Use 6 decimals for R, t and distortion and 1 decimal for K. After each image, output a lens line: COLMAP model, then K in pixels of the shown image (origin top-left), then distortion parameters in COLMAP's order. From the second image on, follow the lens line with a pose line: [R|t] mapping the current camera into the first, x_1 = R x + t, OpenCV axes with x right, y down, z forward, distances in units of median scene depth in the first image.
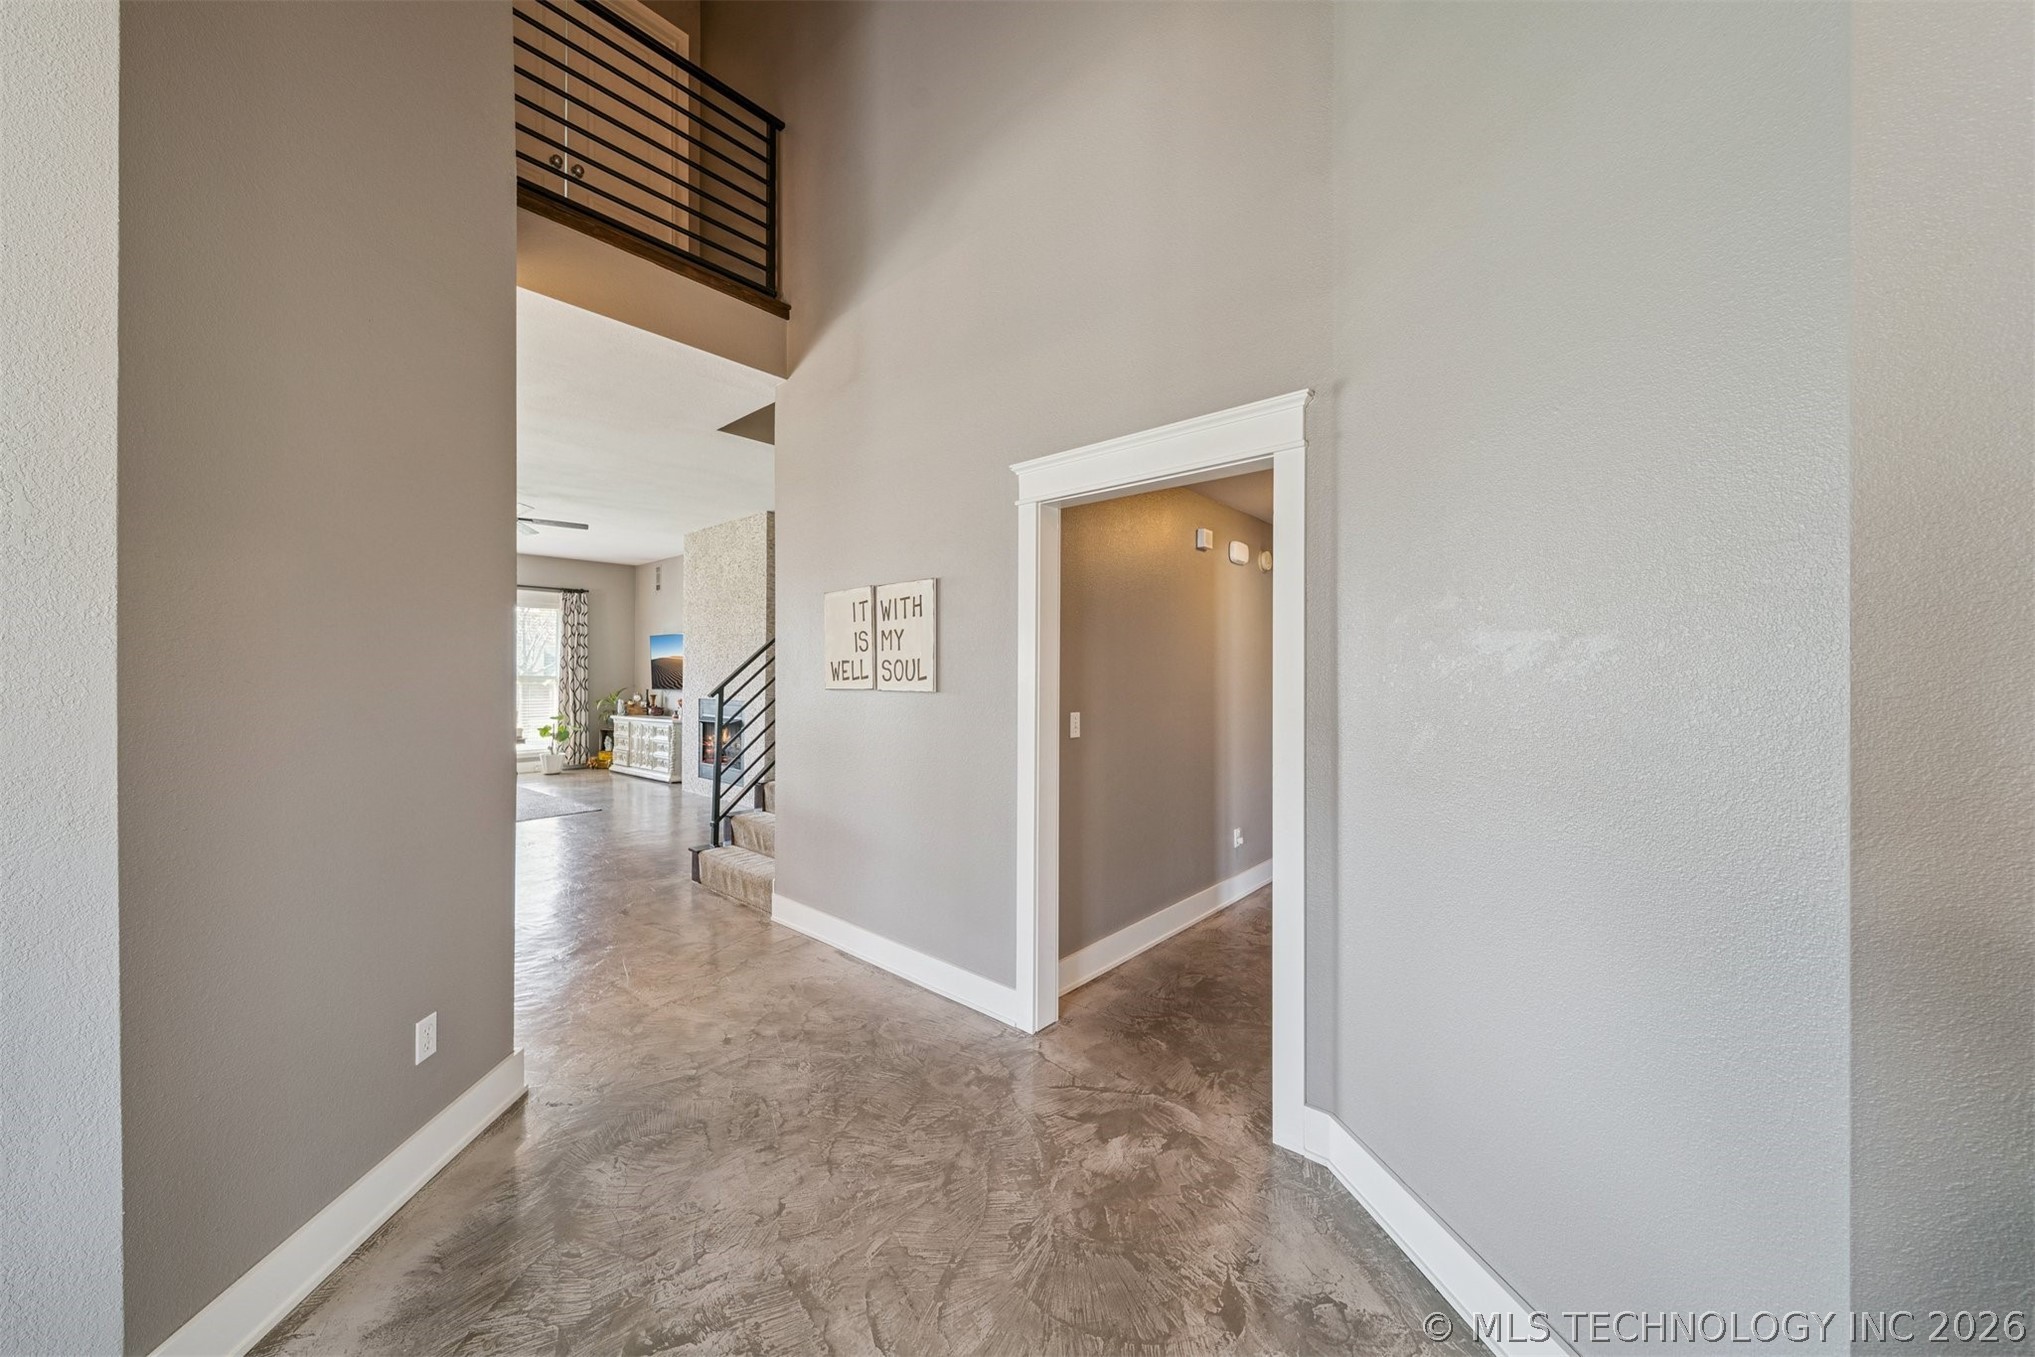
lens RADIAL K [[712.6, 0, 999.6], [0, 712.6, 671.0], [0, 0, 1]] dist [0.008338, -0.001994]
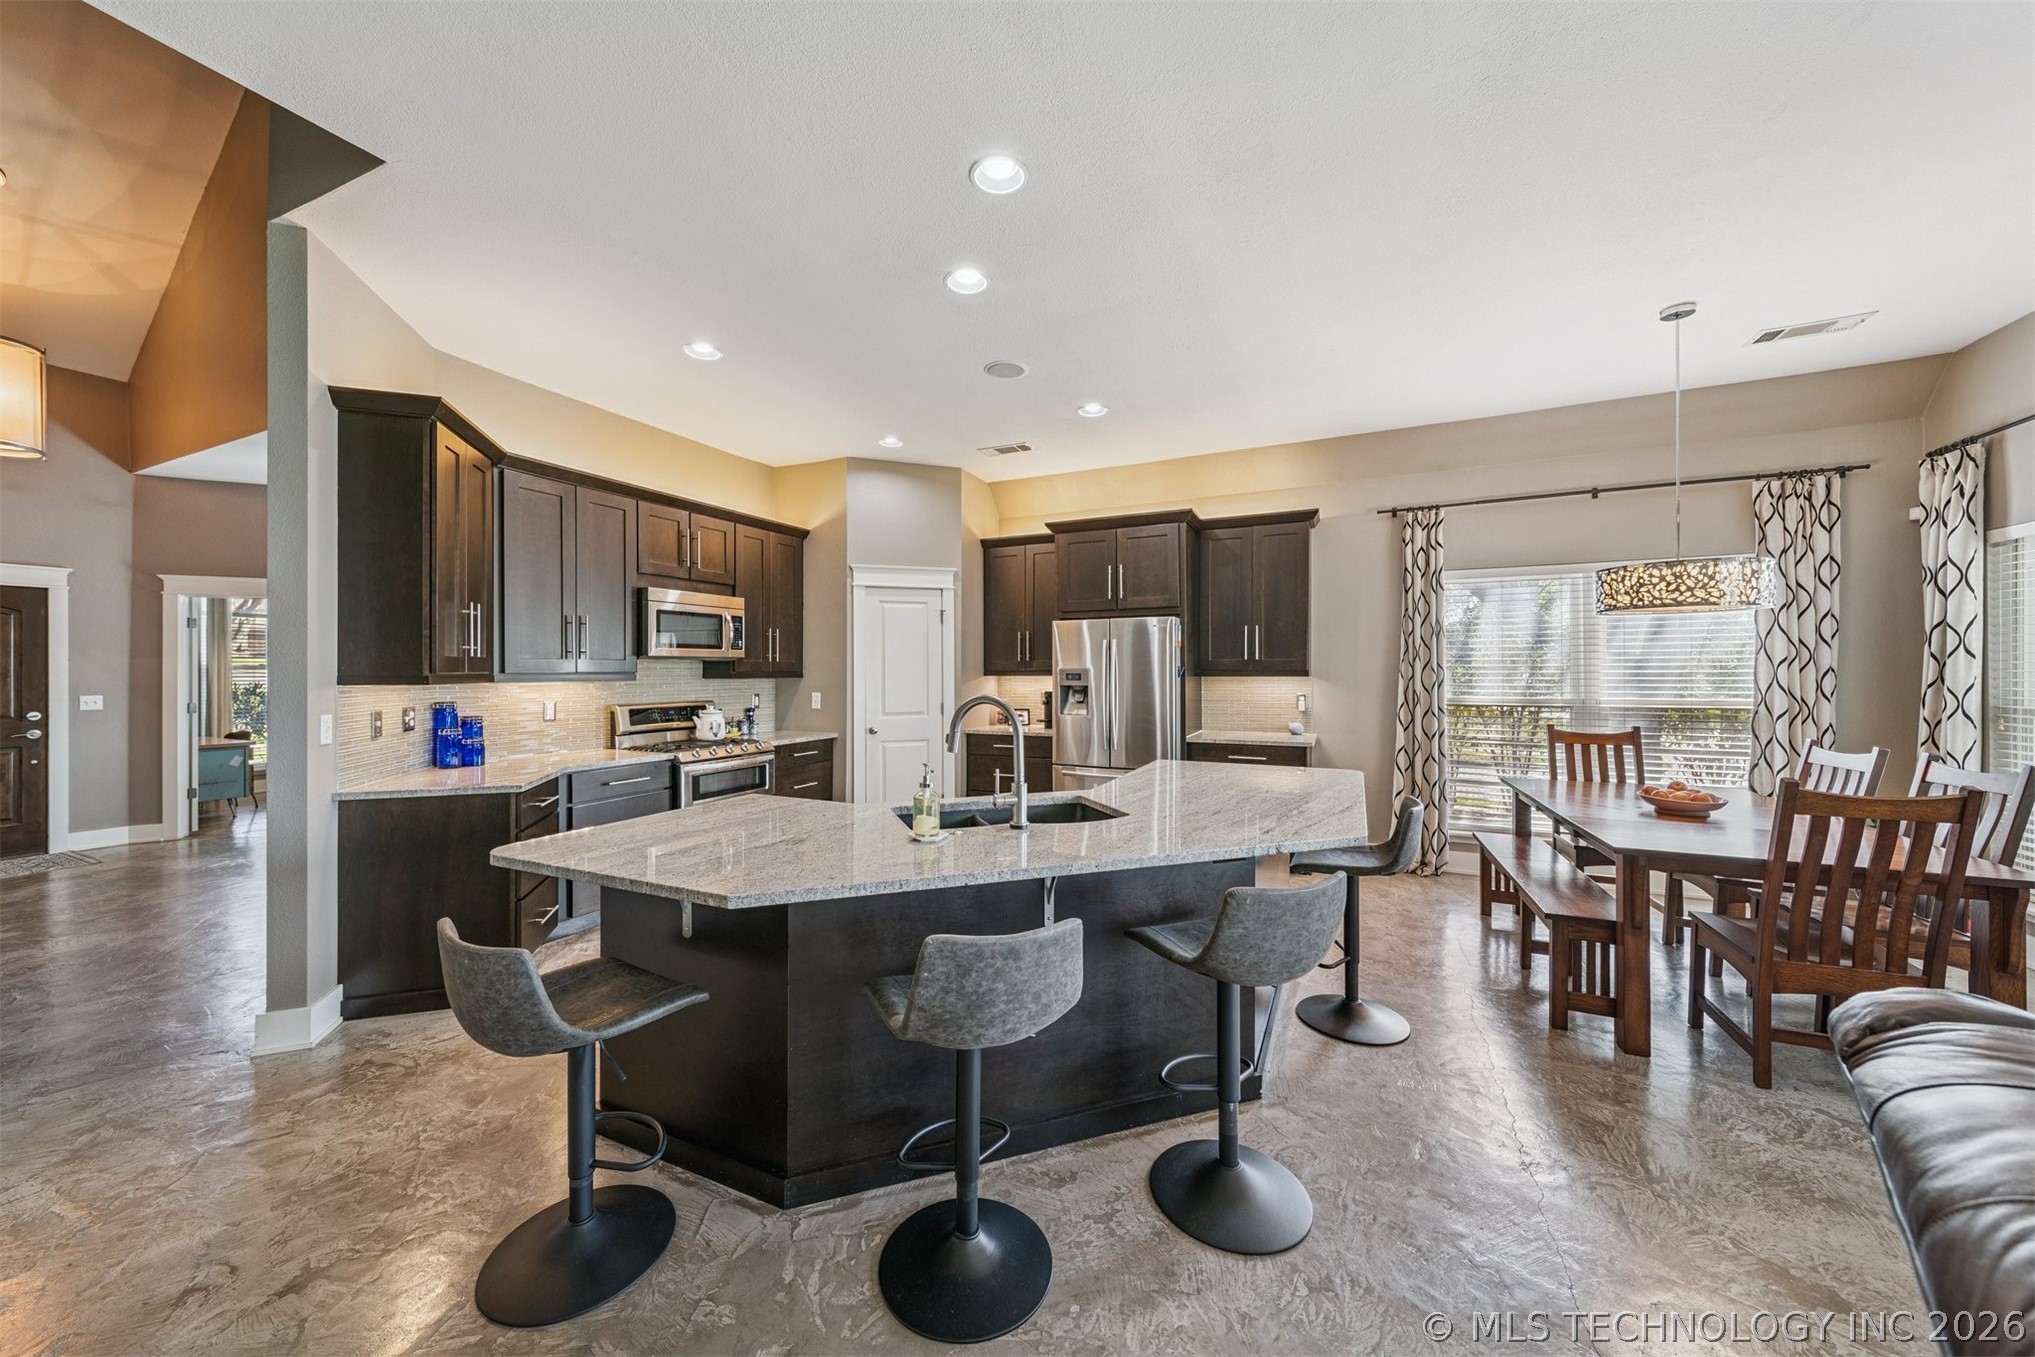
lens RADIAL K [[712.6, 0, 1003.8], [0, 712.6, 670.2], [0, 0, 1]] dist [0.008338, -0.001994]
pose [[-0.960136, -0.001694, -0.279529, -0.802737], [0.000409, 0.999972, -0.007464, 0.002853], [0.279534, -0.007281, -0.960108, 1.313829]]
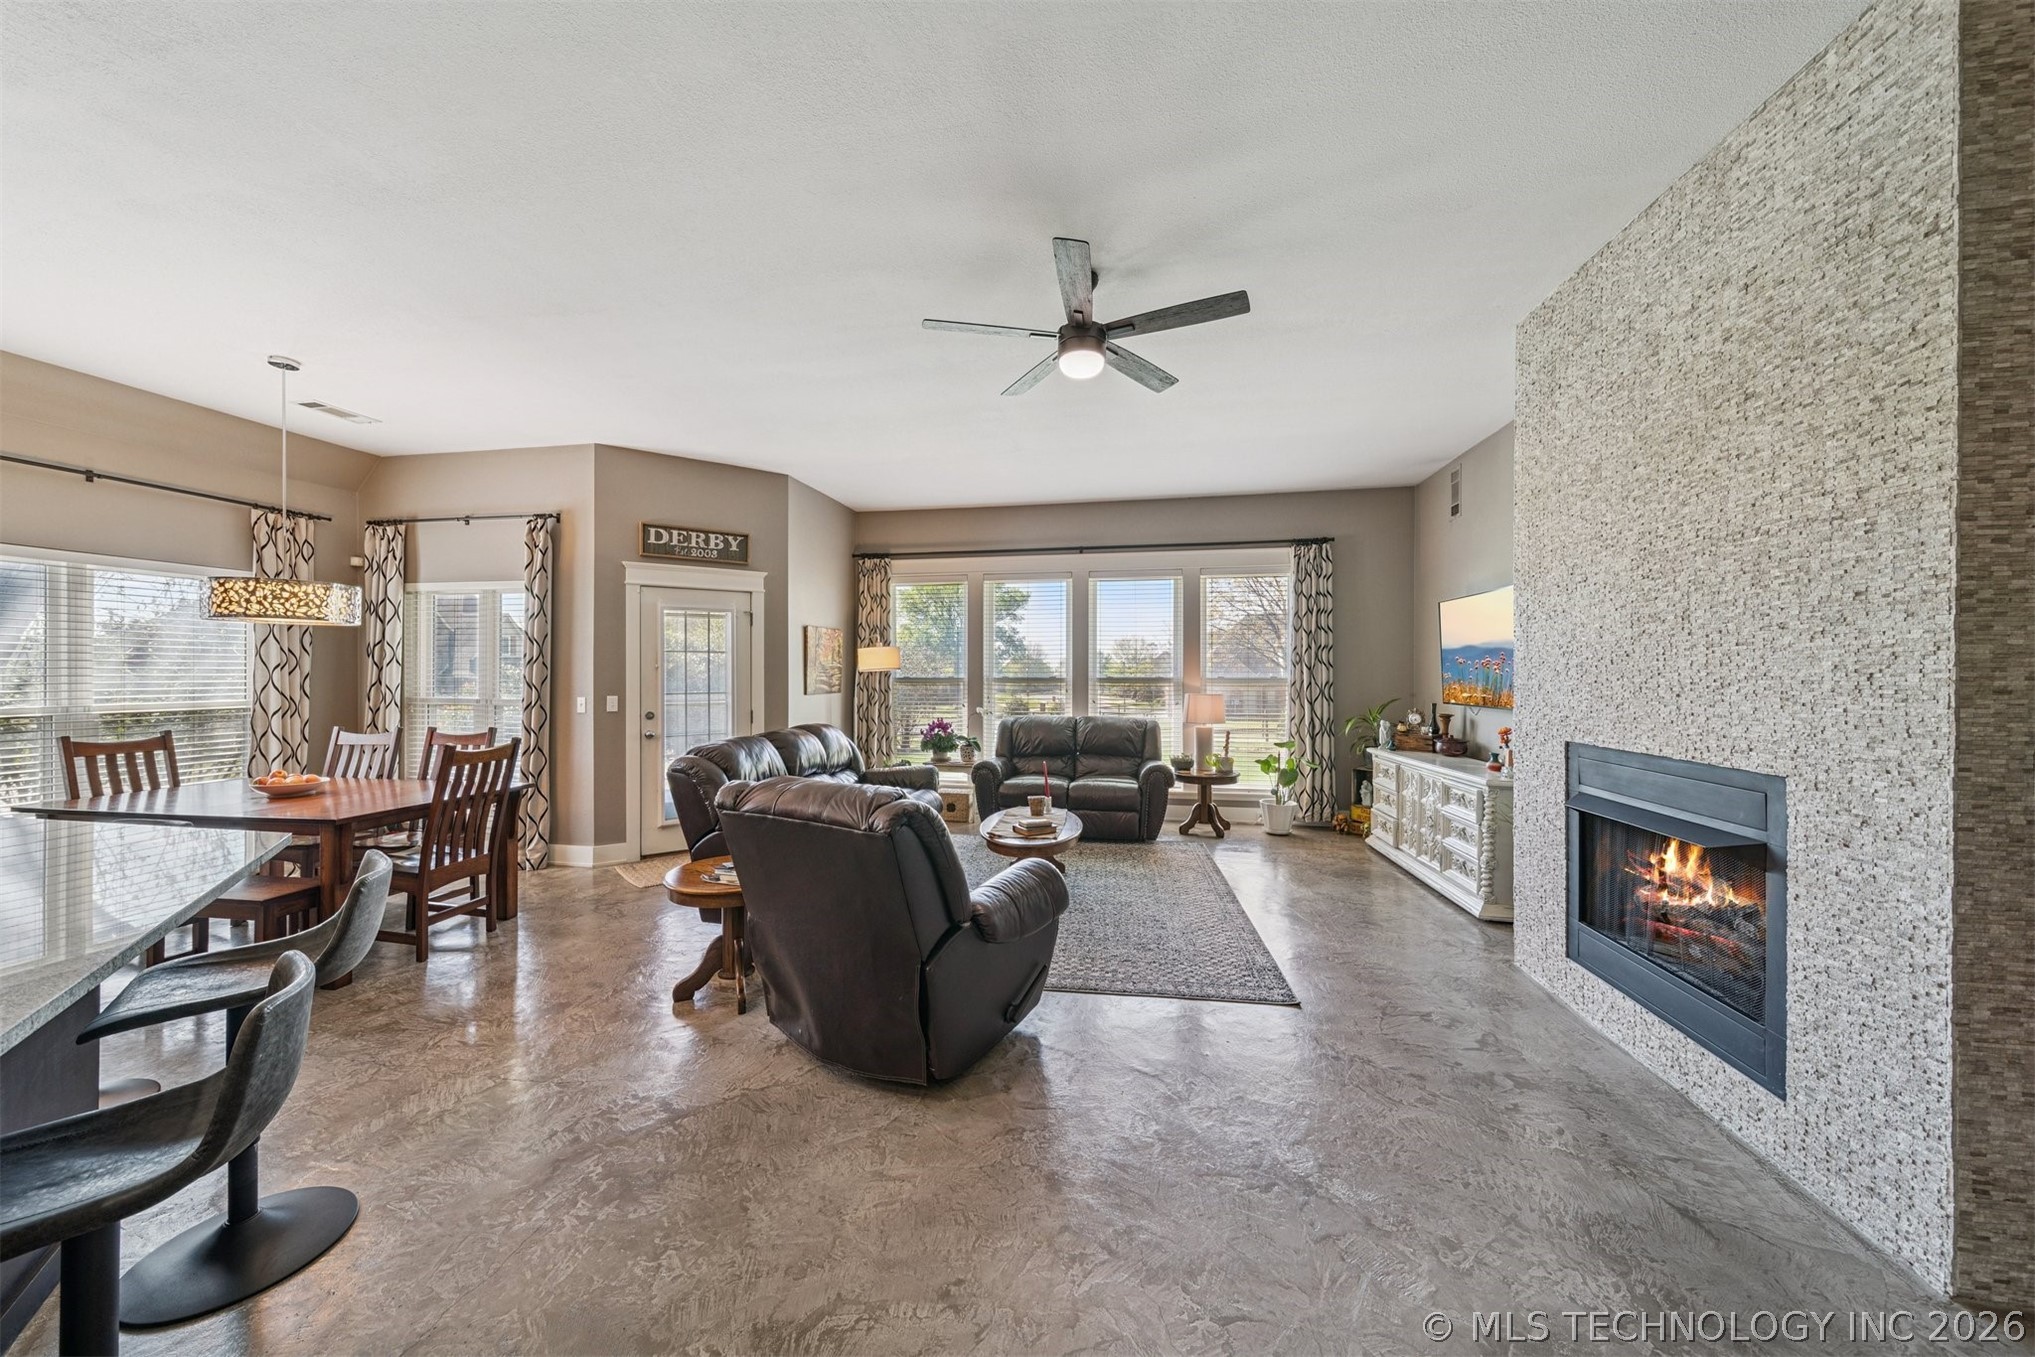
lens RADIAL K [[712.6, 0, 1001.7], [0, 712.6, 673.9], [0, 0, 1]] dist [0.008338, -0.001994]
pose [[0.518667, -0.003545, -0.854969, -0.493670], [0.006352, 0.999980, -0.000293, 0.004034], [0.854953, -0.005278, 0.518679, 1.078123]]
